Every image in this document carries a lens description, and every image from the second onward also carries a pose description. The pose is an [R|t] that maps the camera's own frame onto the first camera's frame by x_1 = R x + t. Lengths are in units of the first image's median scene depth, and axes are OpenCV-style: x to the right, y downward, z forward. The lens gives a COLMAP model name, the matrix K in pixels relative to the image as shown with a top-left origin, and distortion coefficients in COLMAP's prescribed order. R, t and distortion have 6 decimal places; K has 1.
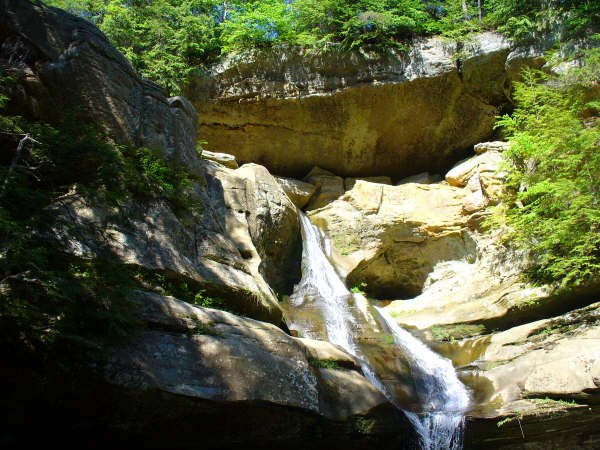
lens RADIAL K [[677.9, 0, 300.0], [0, 677.9, 225.0], [0, 0, 1]] dist [-0.292871, 0.455099]
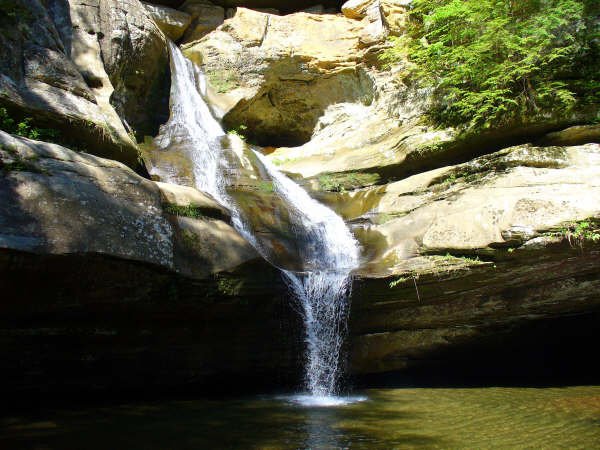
lens RADIAL K [[677.9, 0, 300.0], [0, 677.9, 225.0], [0, 0, 1]] dist [-0.292871, 0.455099]
pose [[0.989786, -0.001659, 0.142555, 0.048894], [-0.025670, 0.981516, 0.189648, 0.051547], [-0.140234, -0.191370, 0.971448, 0.140559]]
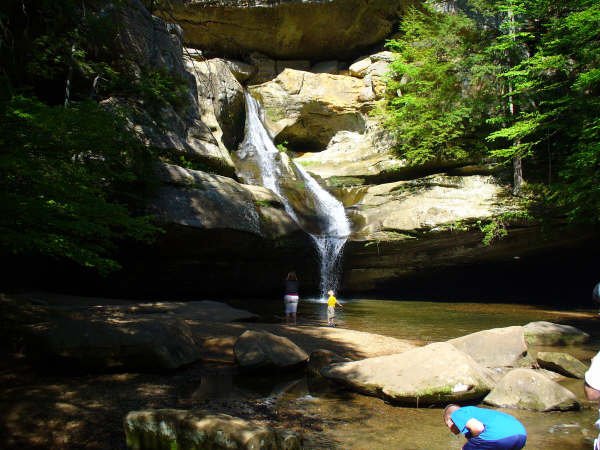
lens RADIAL K [[677.9, 0, 300.0], [0, 677.9, 225.0], [0, 0, 1]] dist [-0.292871, 0.455099]
pose [[0.989199, 0.027708, 0.143938, -0.089686], [-0.068922, 0.954571, 0.289904, -0.185782], [-0.129366, -0.296693, 0.946170, -0.478764]]
